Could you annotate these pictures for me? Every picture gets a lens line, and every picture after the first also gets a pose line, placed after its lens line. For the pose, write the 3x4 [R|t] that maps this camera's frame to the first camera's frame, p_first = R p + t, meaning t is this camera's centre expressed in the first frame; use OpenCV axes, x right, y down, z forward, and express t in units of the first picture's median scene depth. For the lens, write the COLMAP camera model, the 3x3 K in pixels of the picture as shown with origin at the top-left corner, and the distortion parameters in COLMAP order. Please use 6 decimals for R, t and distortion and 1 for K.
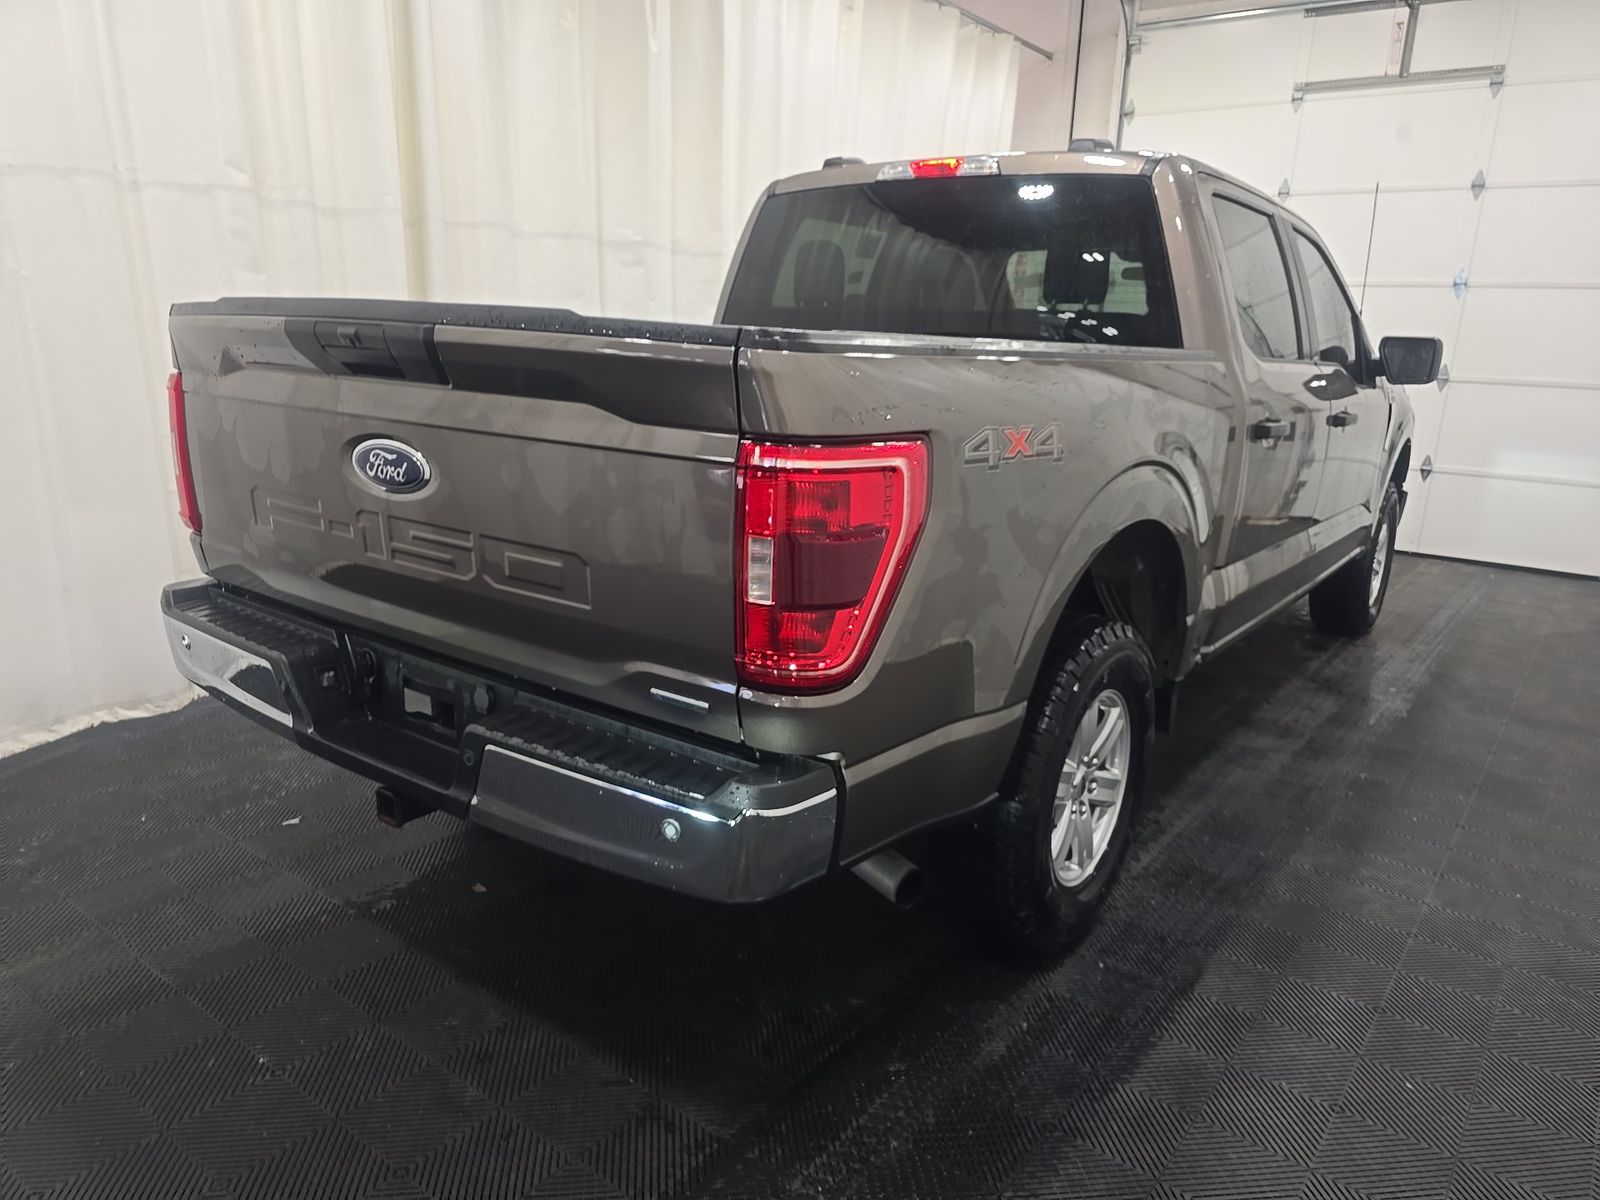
lens RADIAL K [[1062.3, 0, 800.0], [0, 1062.3, 600.0], [0, 0, 1]] dist [0.041808, -0.053428]
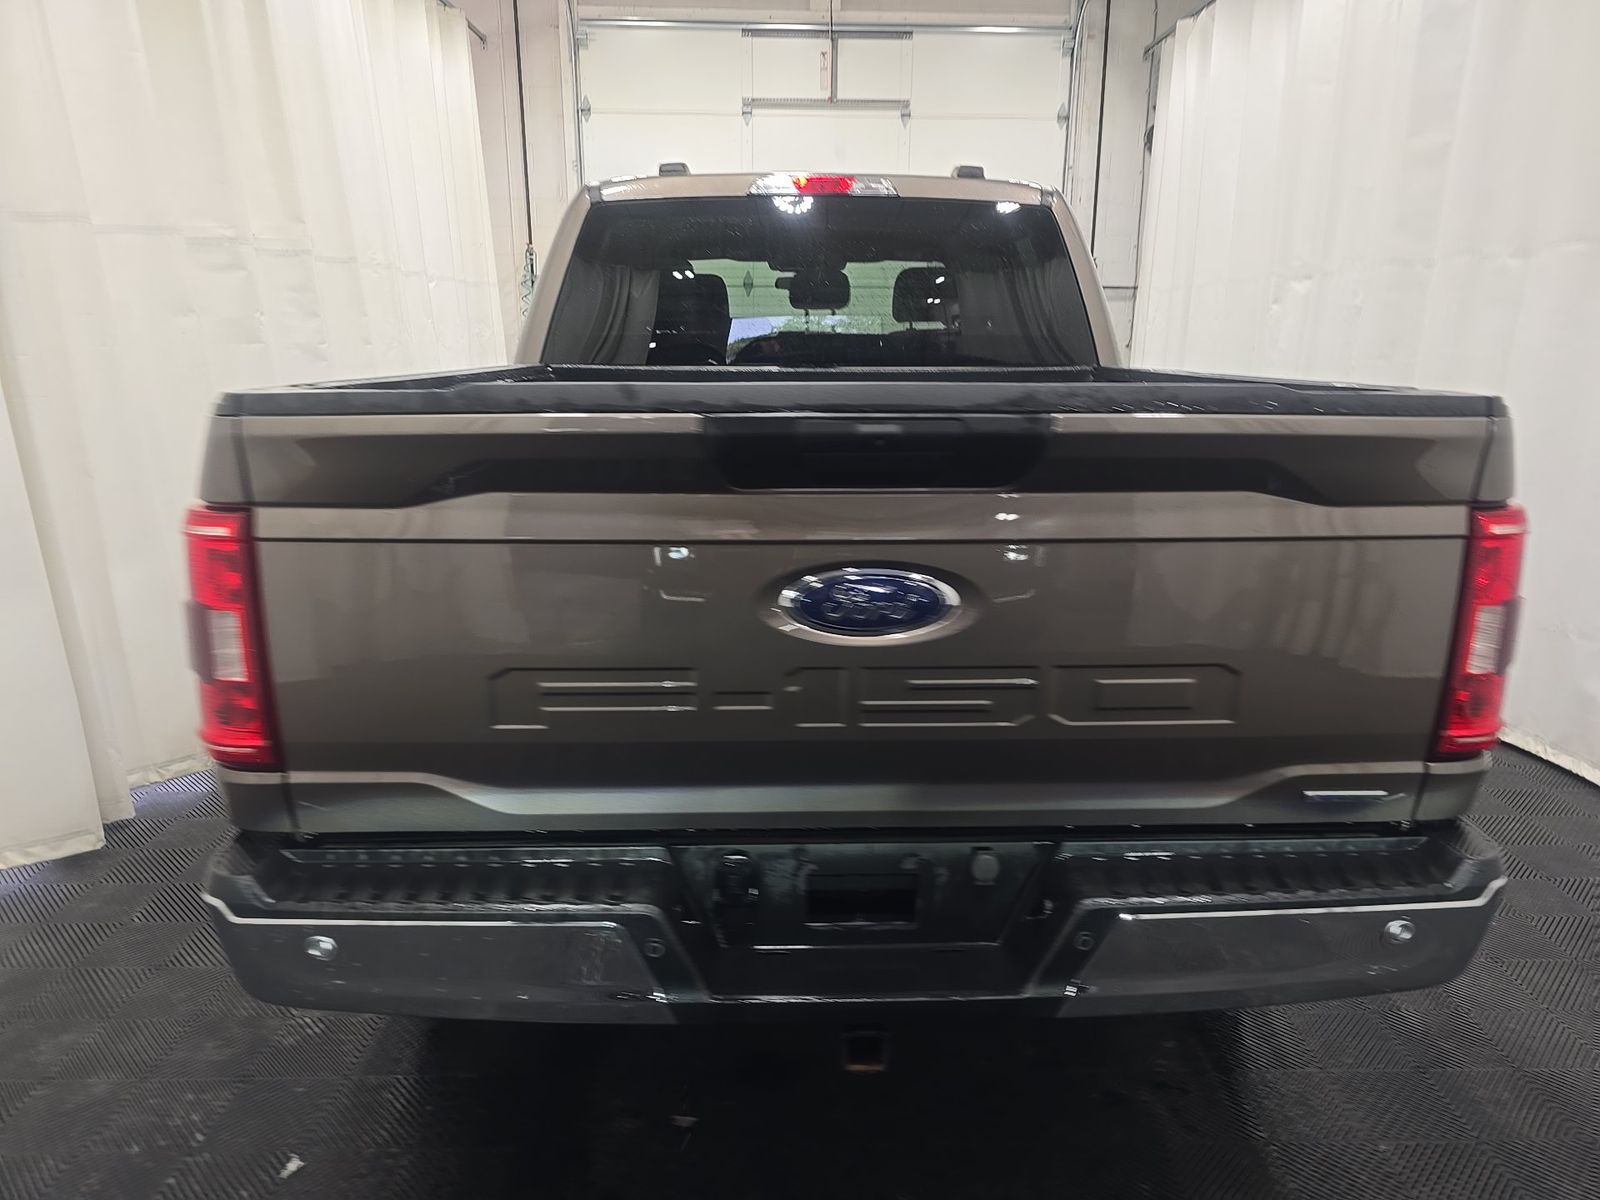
lens RADIAL K [[1062.3, 0, 800.0], [0, 1062.3, 600.0], [0, 0, 1]] dist [0.041808, -0.053428]
pose [[0.790708, -0.176928, 0.586070, -0.431662], [0.168618, 0.983240, 0.069334, -0.093420], [-0.588514, 0.043999, 0.807289, 0.223058]]
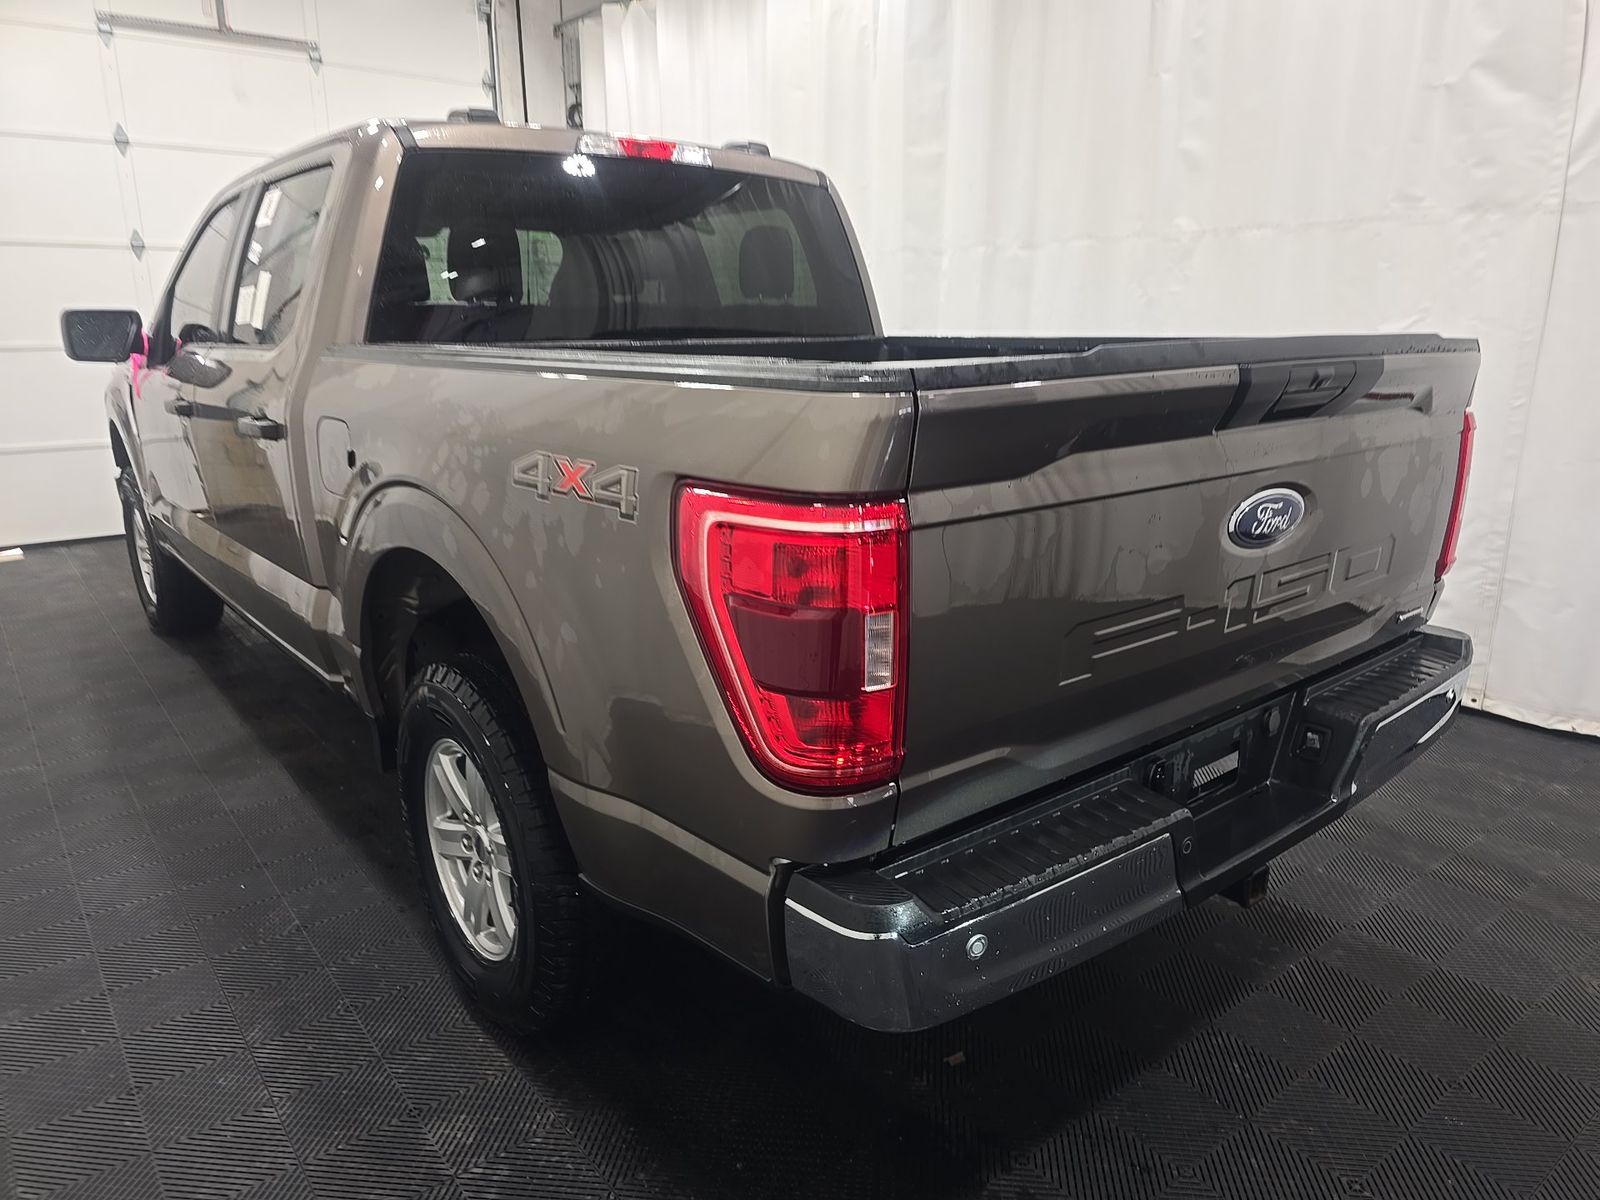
lens RADIAL K [[1152.4, 0, 800.0], [0, 1152.4, 600.0], [0, 0, 1]] dist [-0.021991, -0.000539]
pose [[0.224714, -0.264698, 0.937784, -0.751946], [0.239120, 0.947950, 0.210269, -0.192779], [-0.944630, 0.176993, 0.276312, 0.613167]]
